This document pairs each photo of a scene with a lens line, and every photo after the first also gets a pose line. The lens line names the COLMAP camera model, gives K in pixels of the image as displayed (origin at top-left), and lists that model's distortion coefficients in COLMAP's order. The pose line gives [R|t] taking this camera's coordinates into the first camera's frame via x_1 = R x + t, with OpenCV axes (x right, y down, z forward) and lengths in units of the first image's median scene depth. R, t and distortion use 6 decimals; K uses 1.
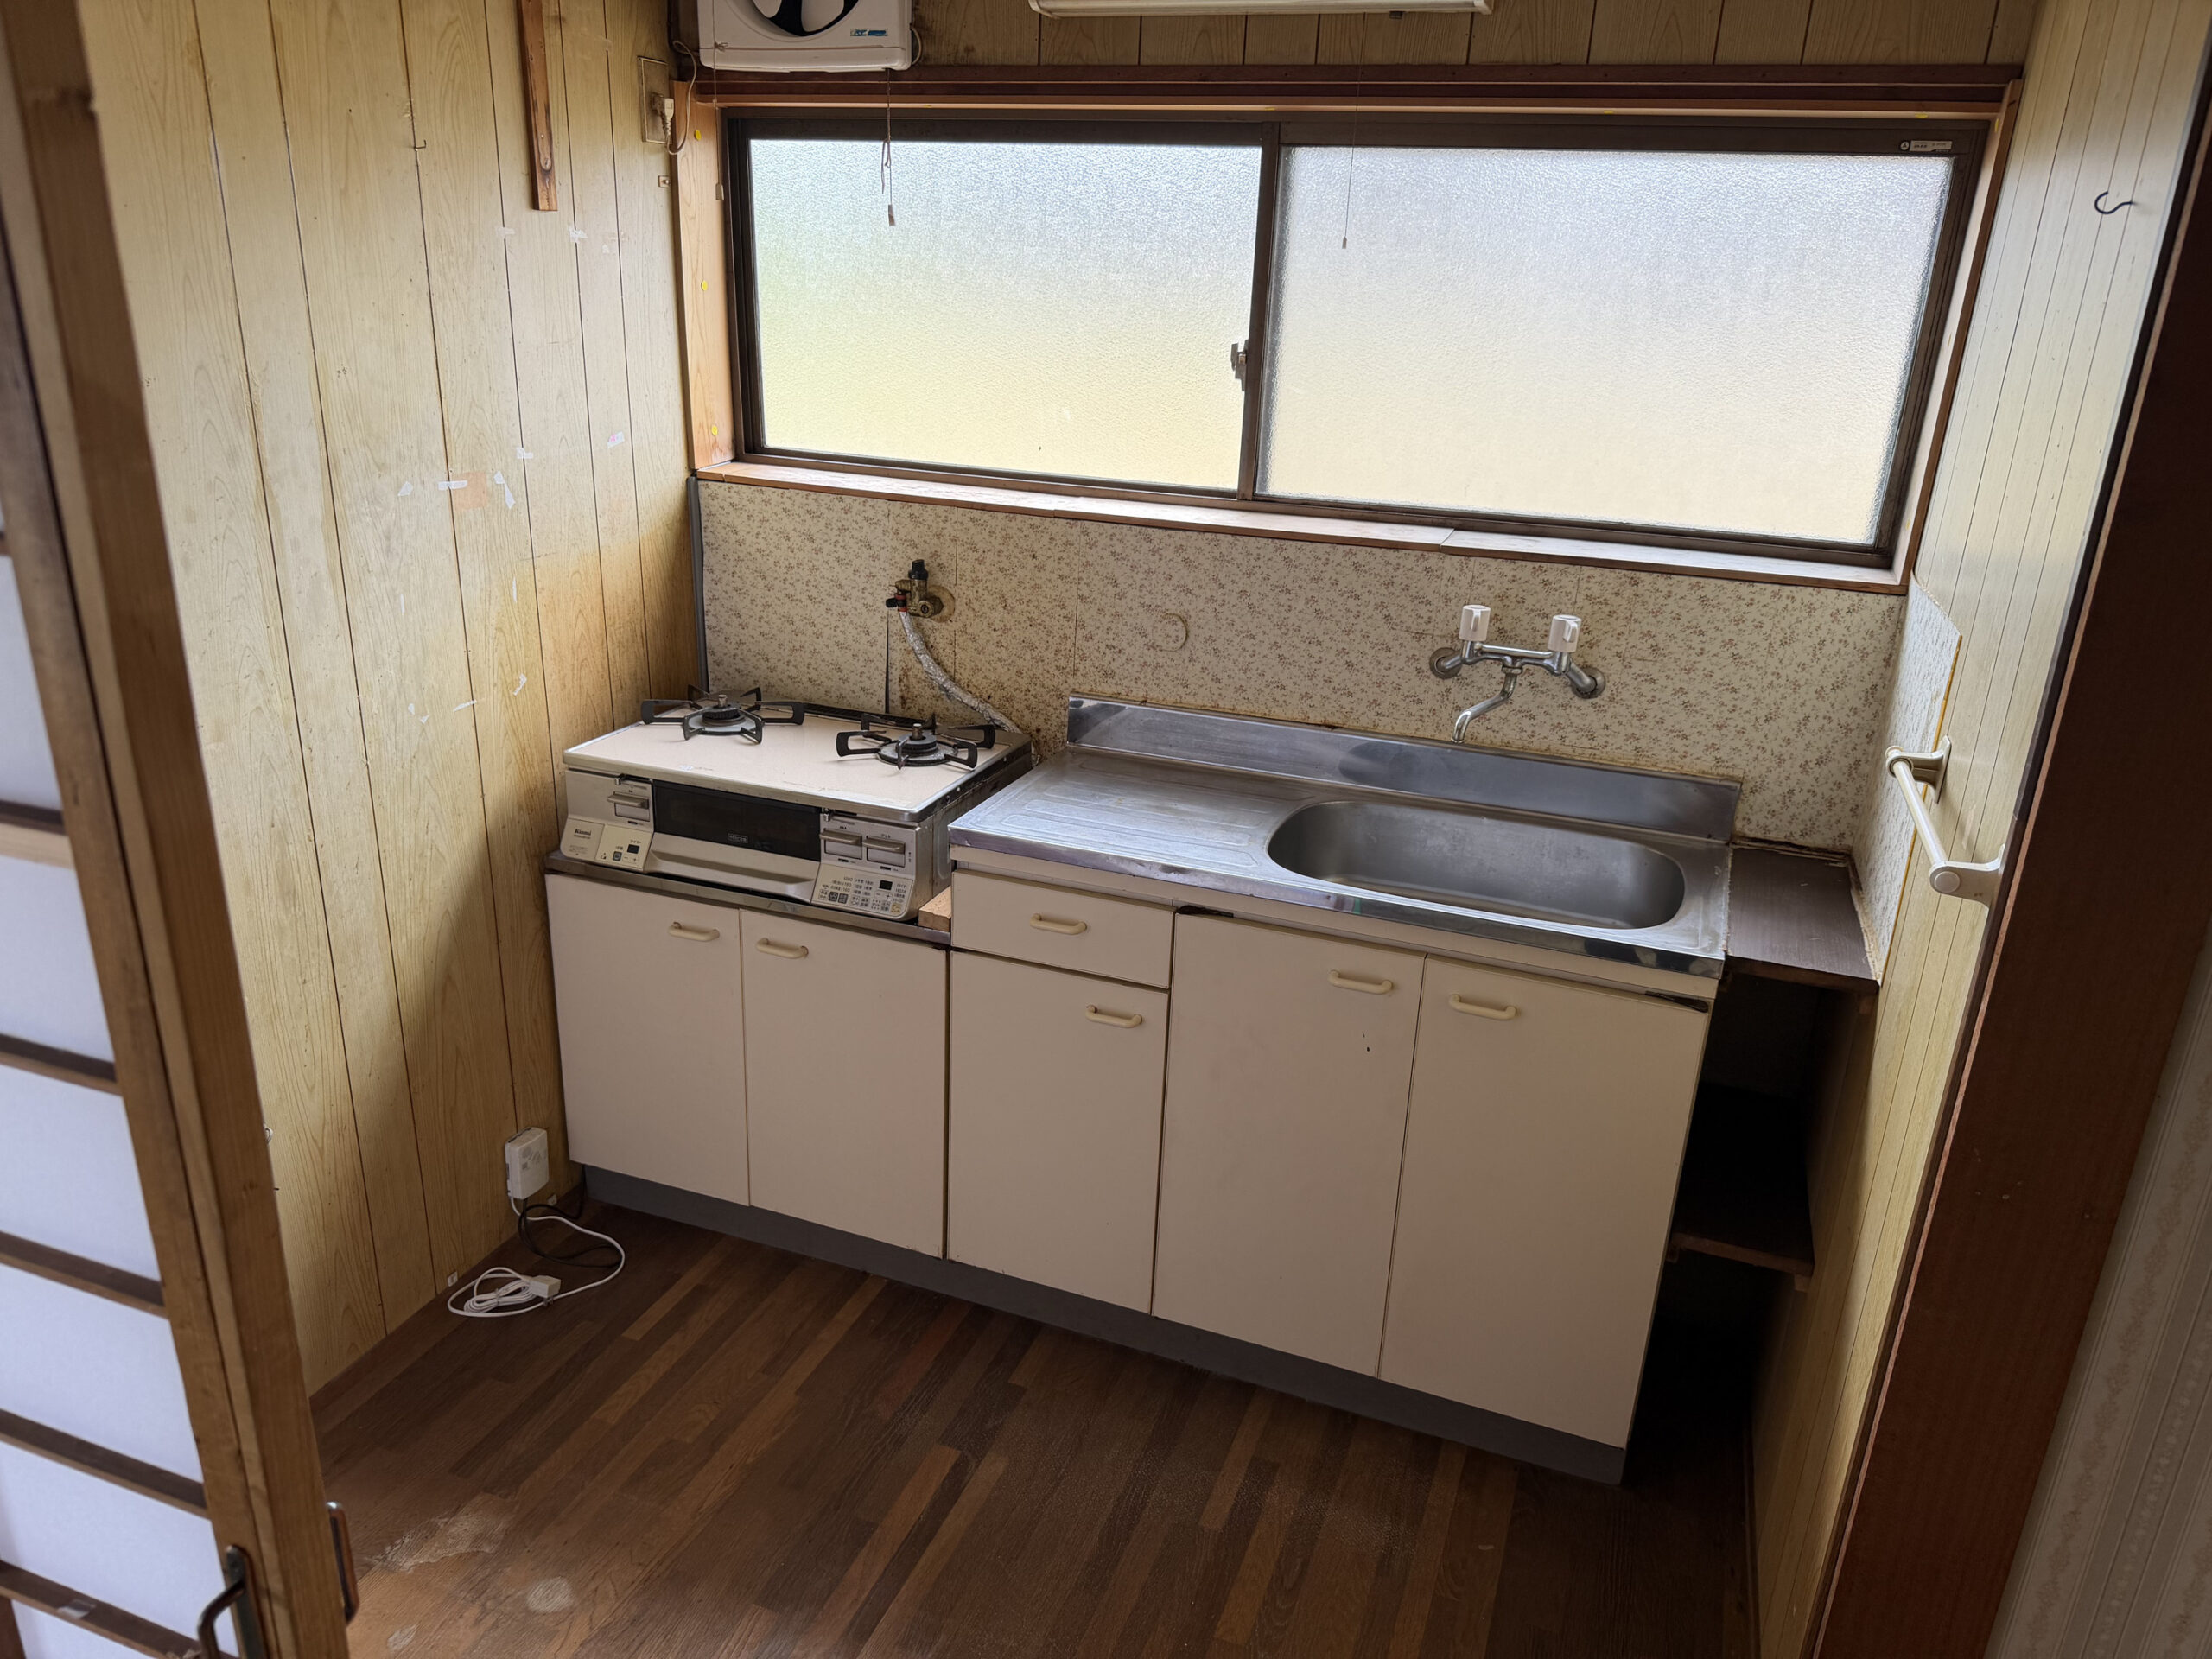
lens RADIAL K [[1563.7, 0, 1109.6], [0, 1563.7, 839.9], [0, 0, 1]] dist [-0.002555, -0.019901]
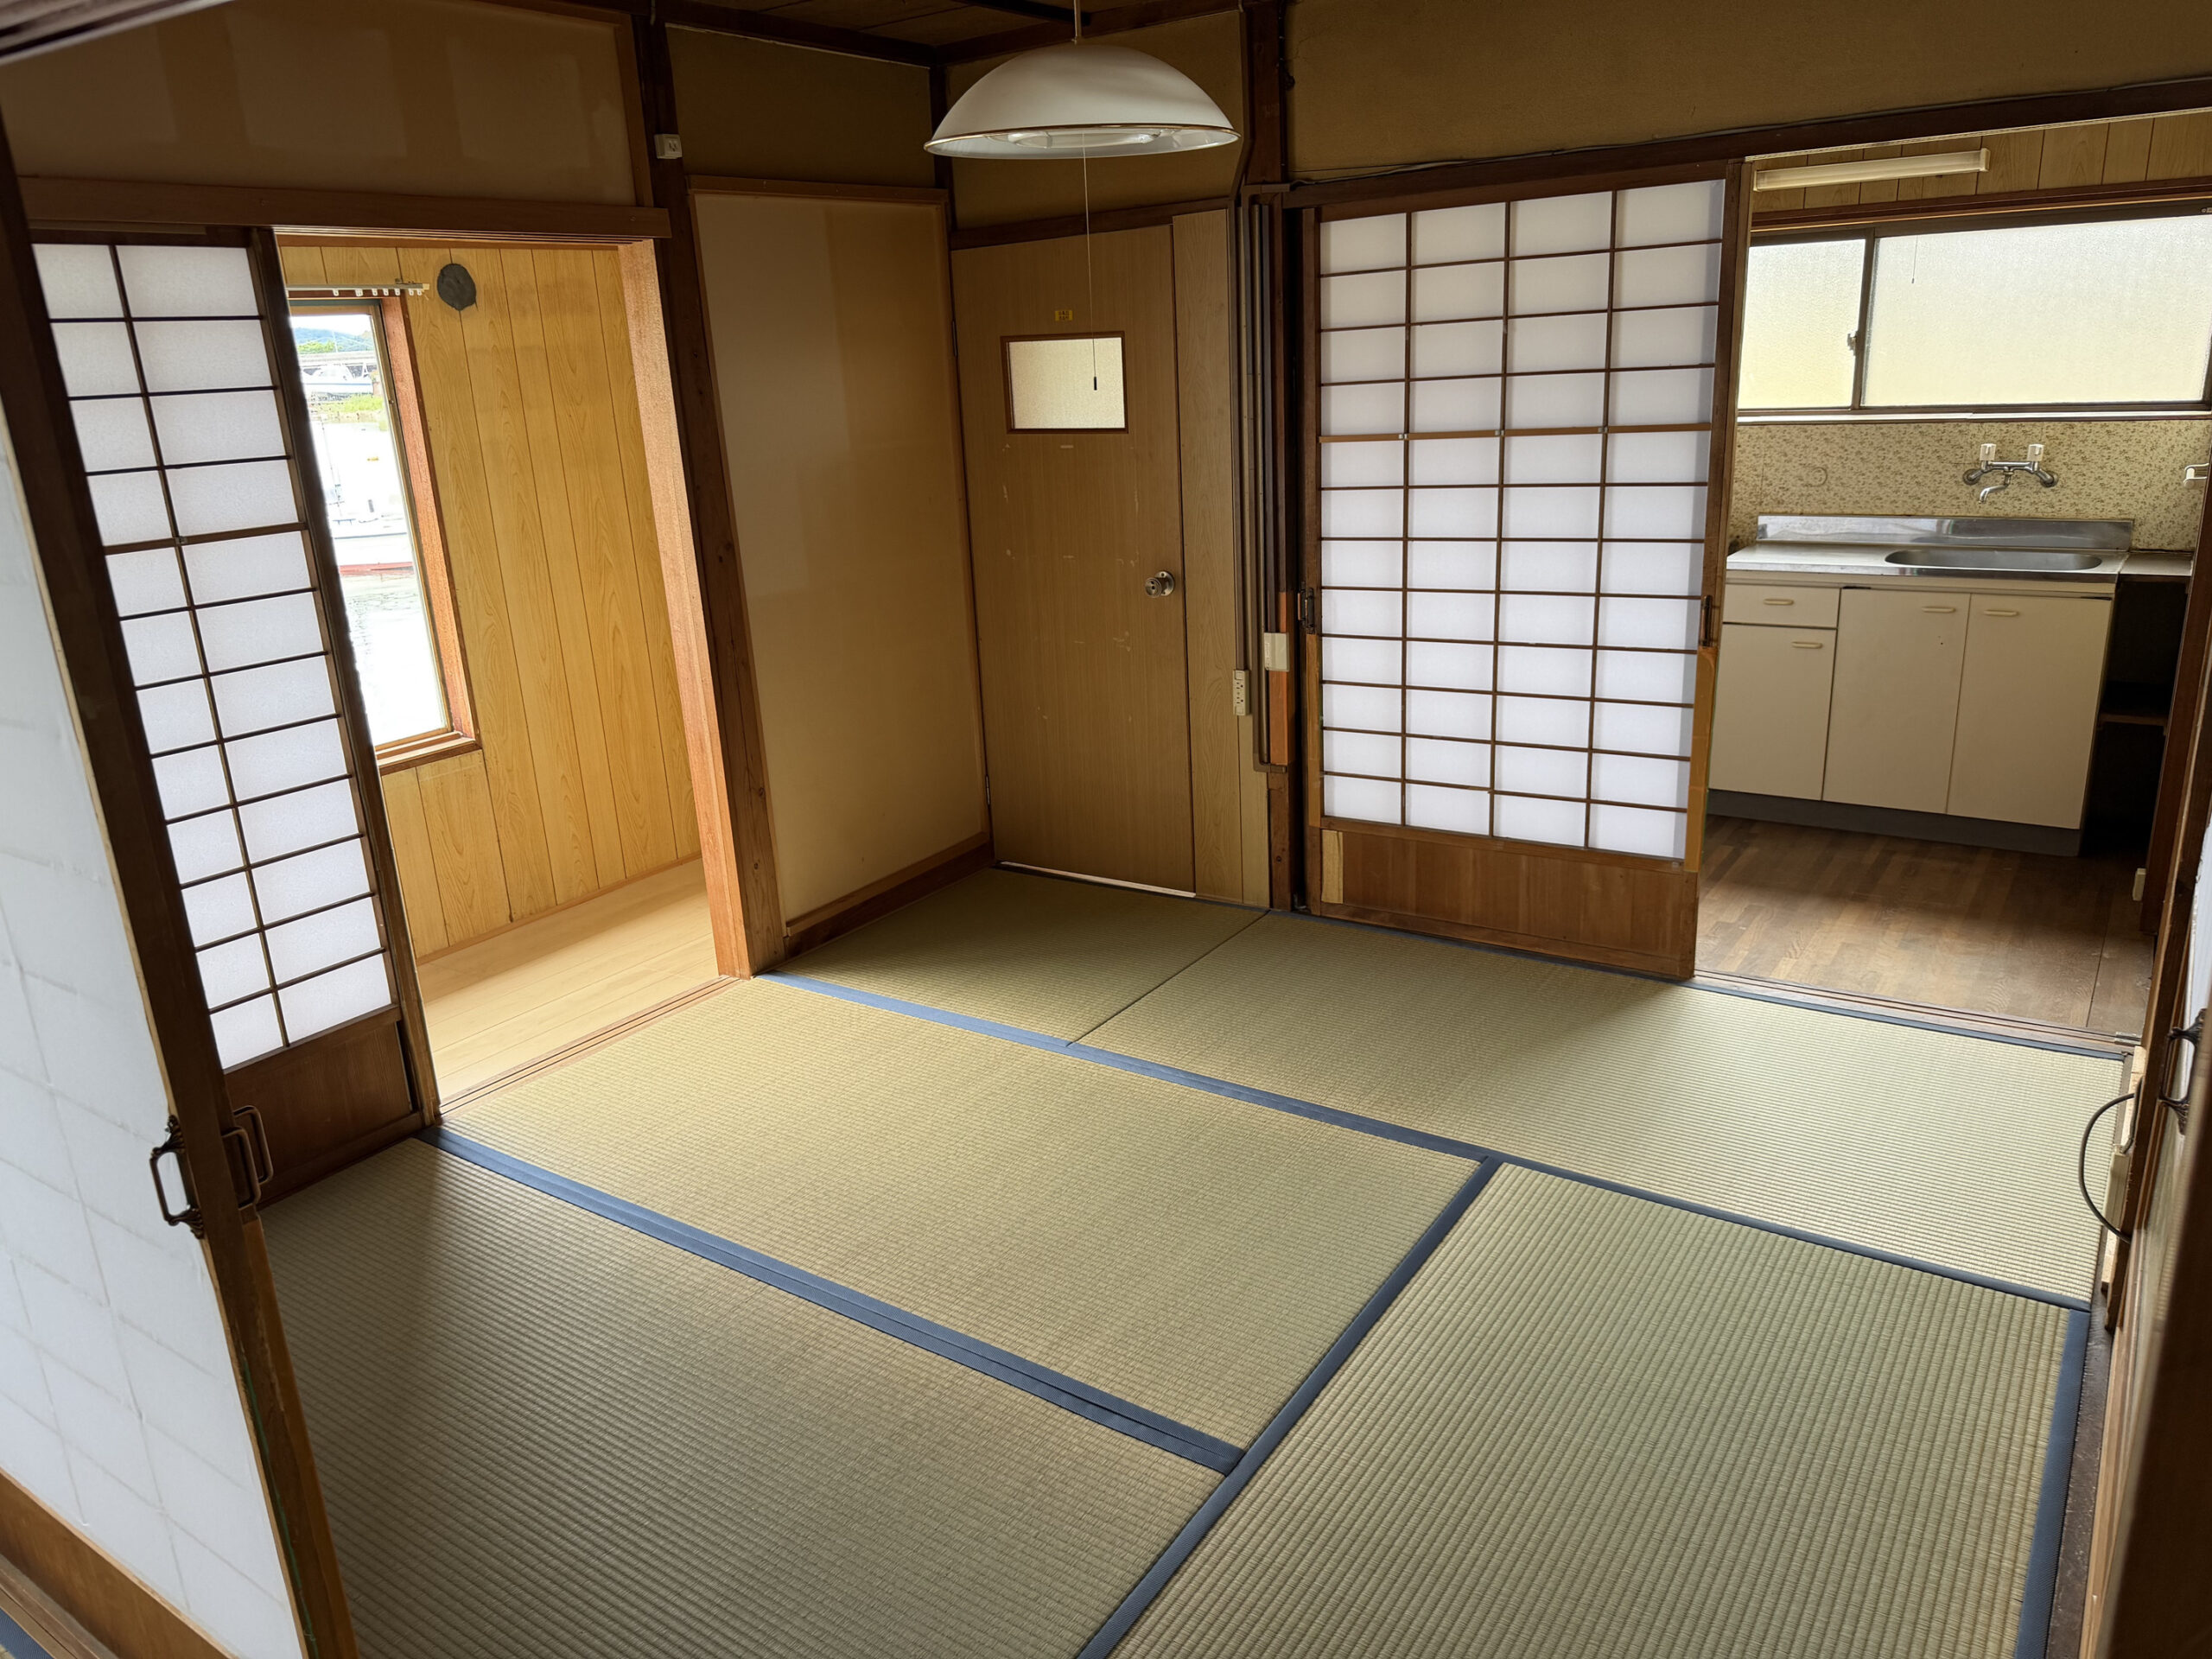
lens RADIAL K [[1563.7, 0, 1092.6], [0, 1563.7, 820.6], [0, 0, 1]] dist [-0.002555, -0.019901]
pose [[0.965603, -0.009671, -0.259841, -0.384128], [-0.003682, 0.998699, -0.050854, 0.462288], [0.259995, 0.050061, 0.964311, -1.289248]]
